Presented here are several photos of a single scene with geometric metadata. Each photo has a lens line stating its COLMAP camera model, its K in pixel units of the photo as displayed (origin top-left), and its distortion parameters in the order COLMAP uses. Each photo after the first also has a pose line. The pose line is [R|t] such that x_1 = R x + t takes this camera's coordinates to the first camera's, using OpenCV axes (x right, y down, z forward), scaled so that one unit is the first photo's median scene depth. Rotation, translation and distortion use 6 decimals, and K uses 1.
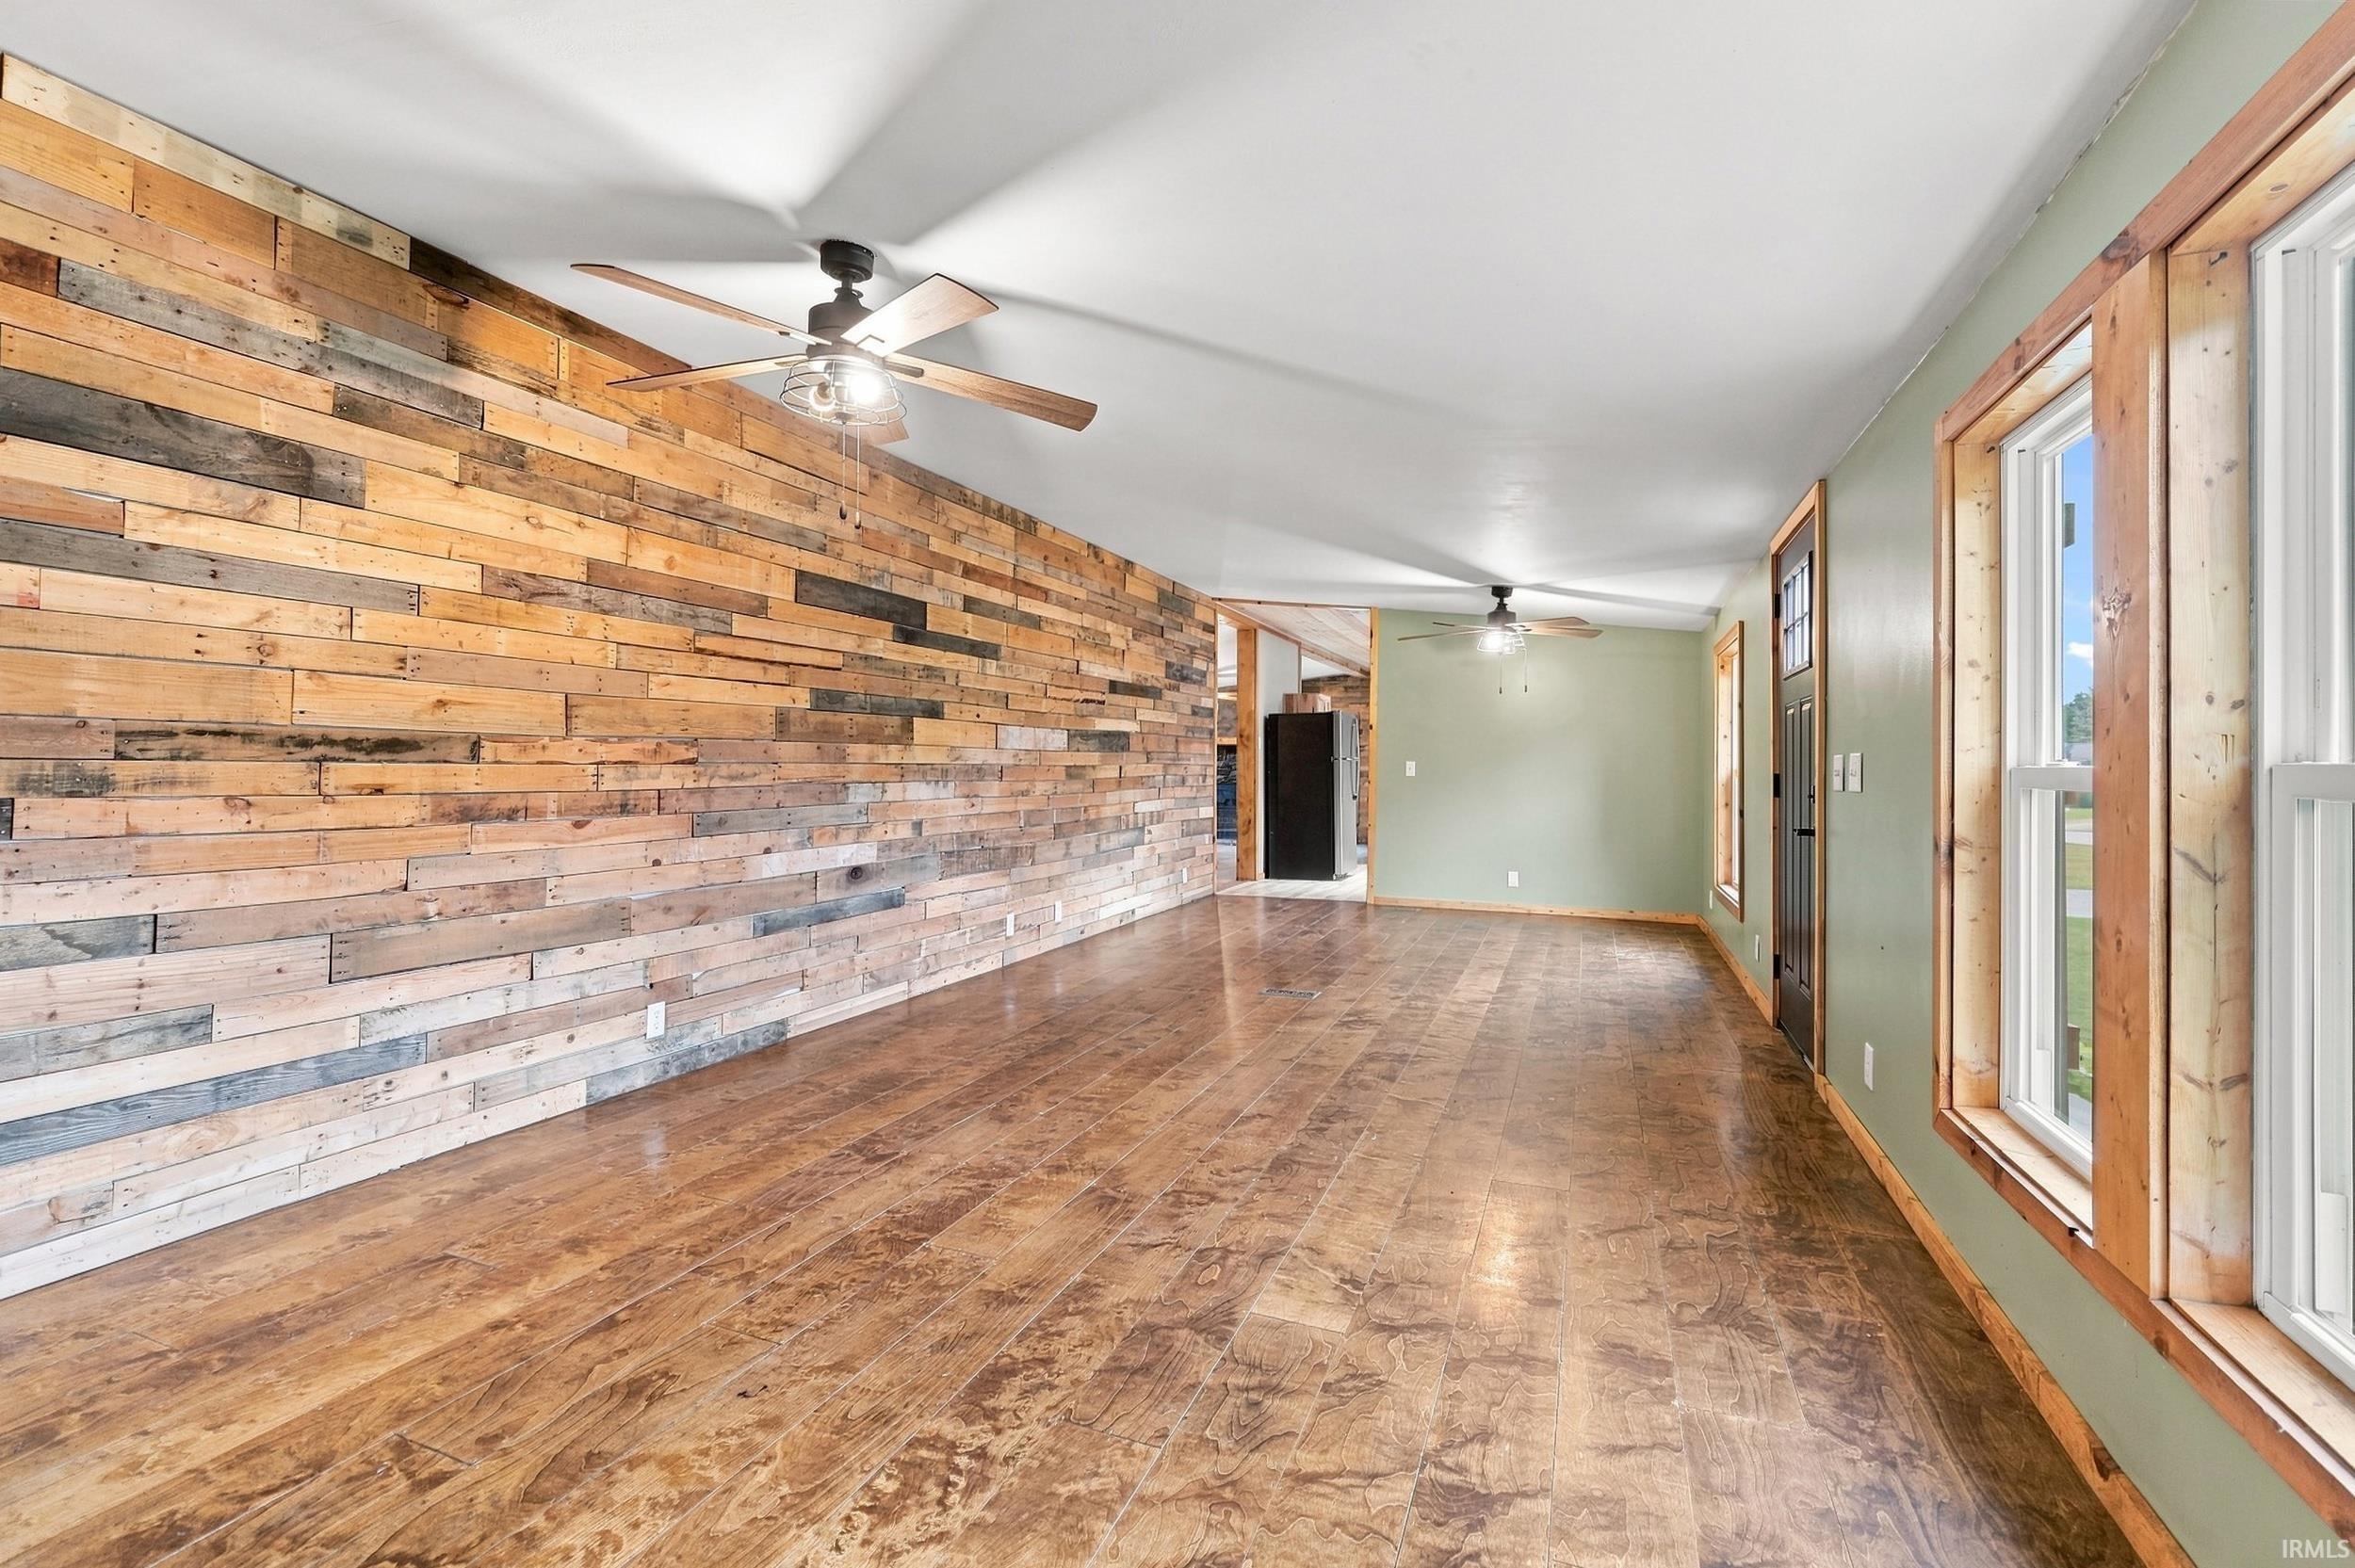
lens RADIAL K [[1008.6, 0, 1163.4], [0, 1008.6, 765.3], [0, 0, 1]] dist [0.000115, 0.000143]
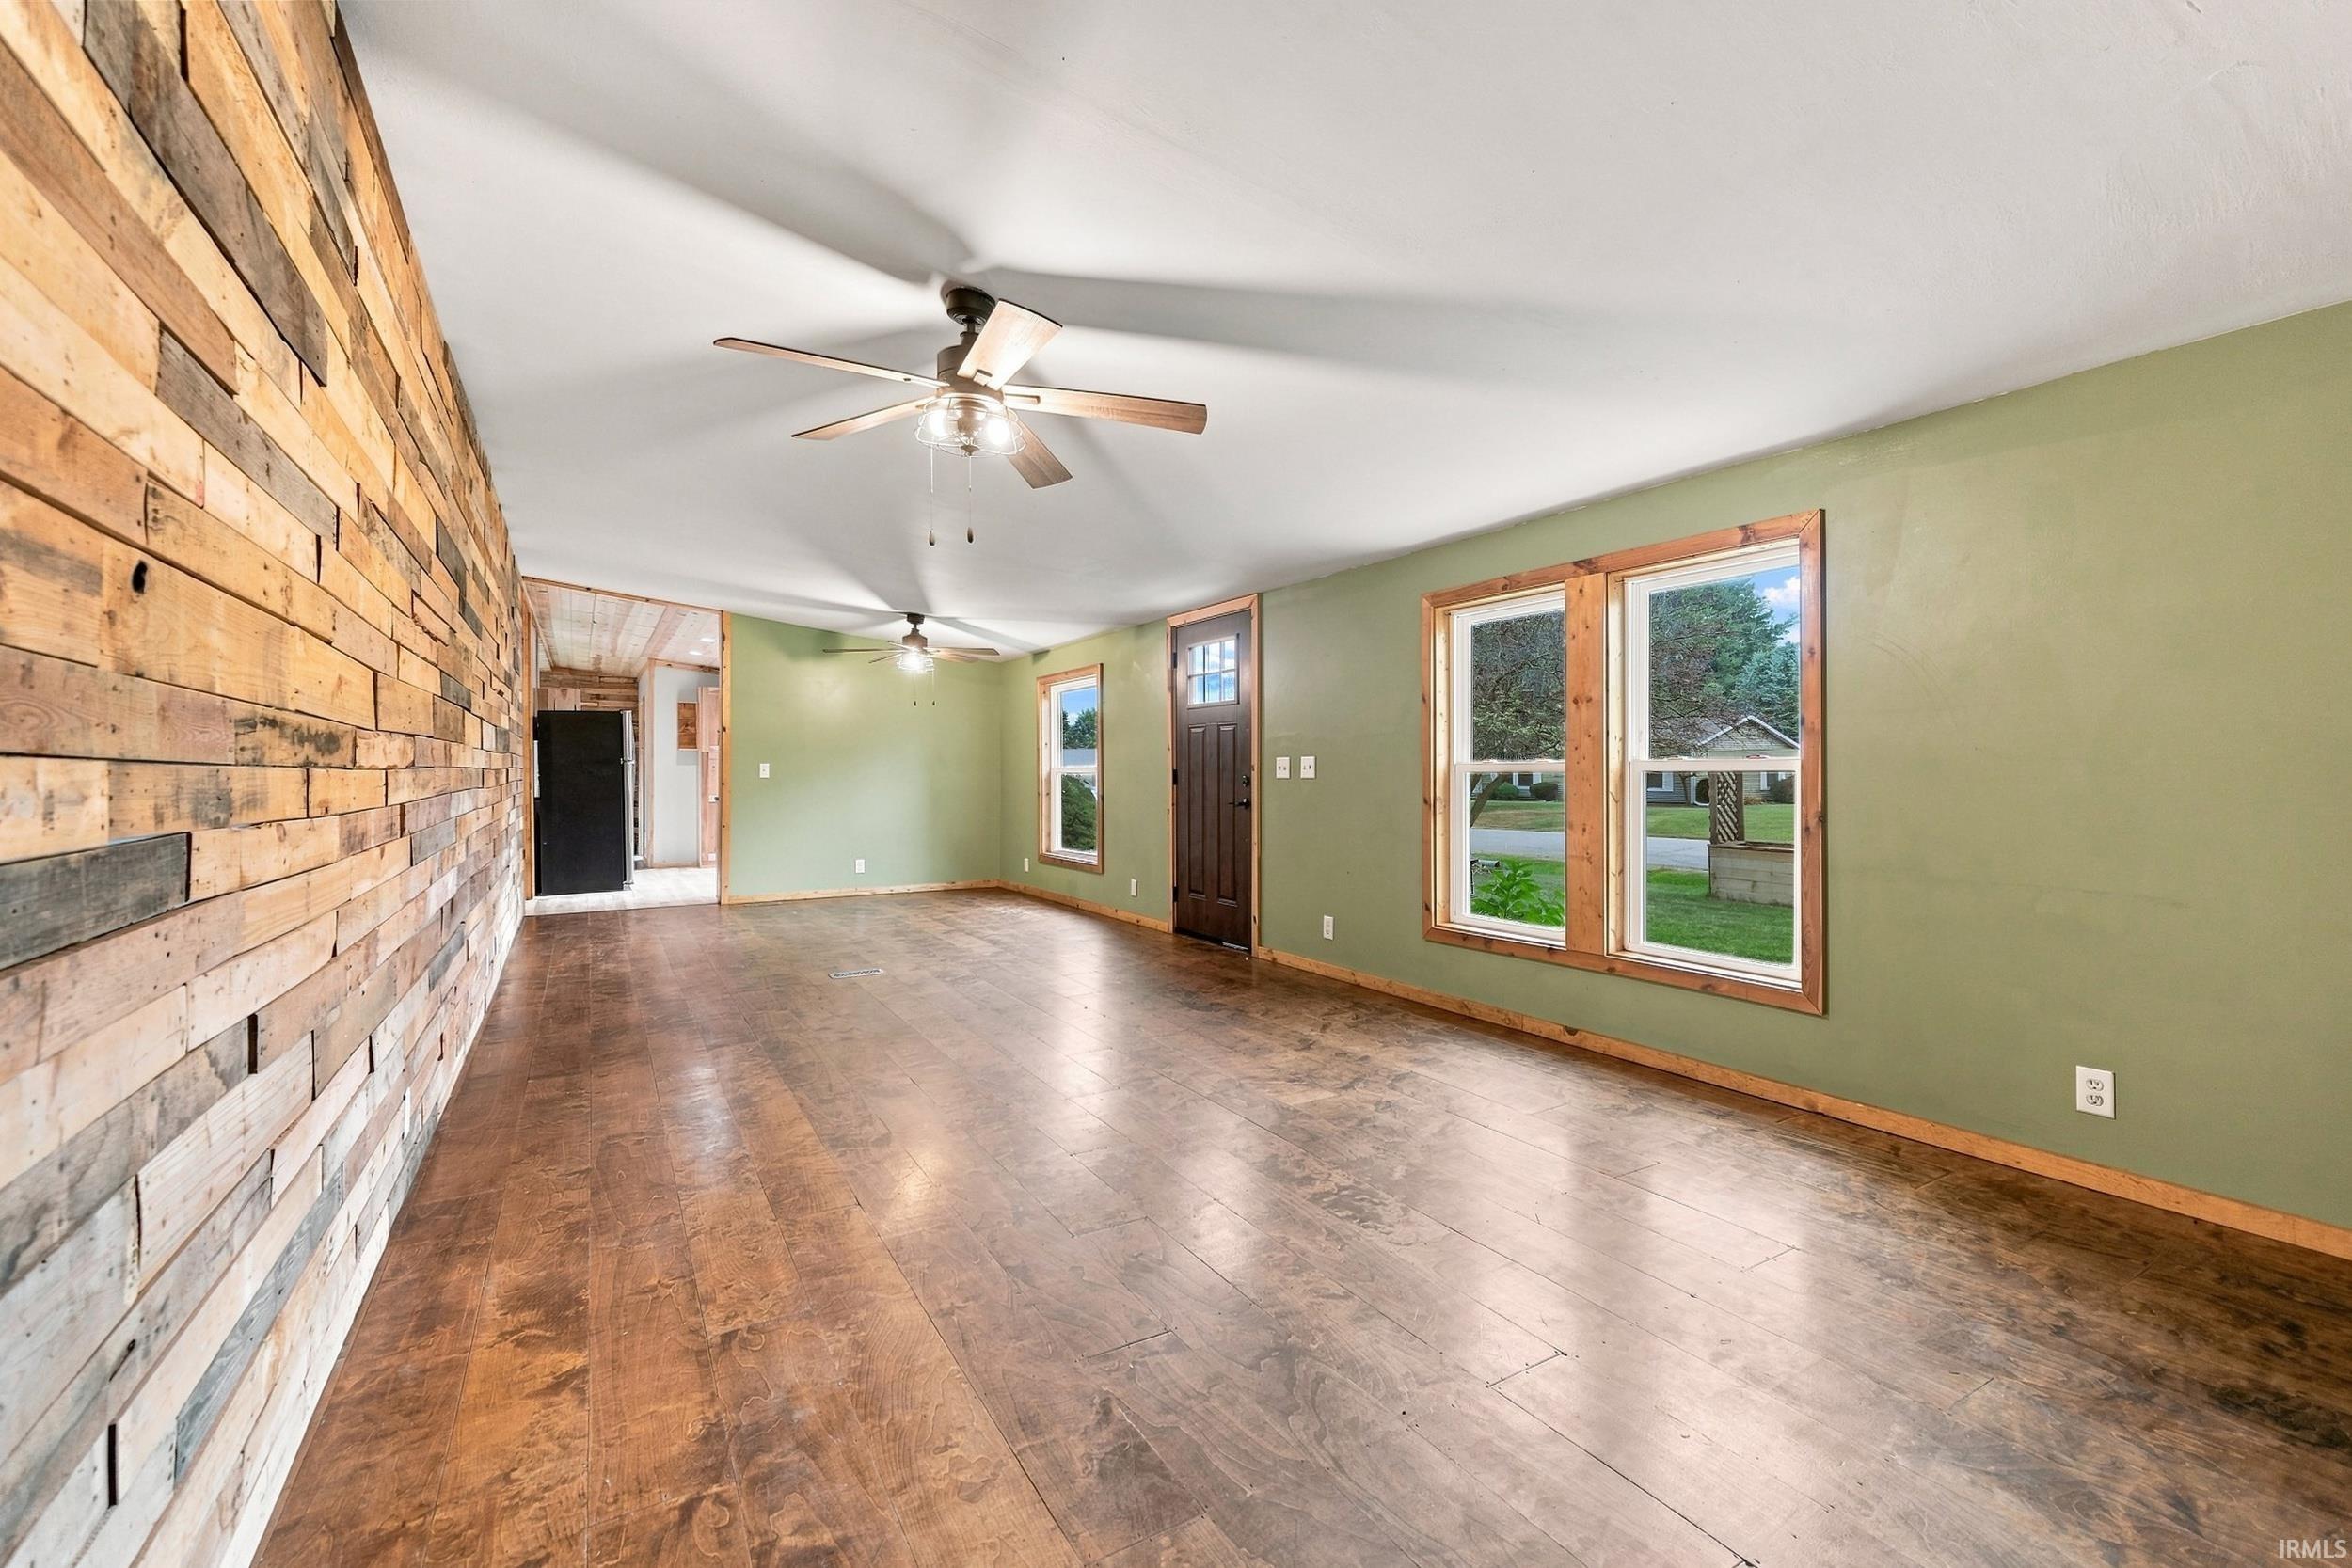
lens RADIAL K [[1007.3, 0, 1135.5], [0, 1007.3, 782.2], [0, 0, 1]] dist [0.000115, 0.000143]
pose [[0.609299, -0.015372, 0.792792, -1.287424], [0.003808, 0.999857, 0.016460, 0.001409], [-0.792932, -0.007010, 0.609270, 0.218738]]
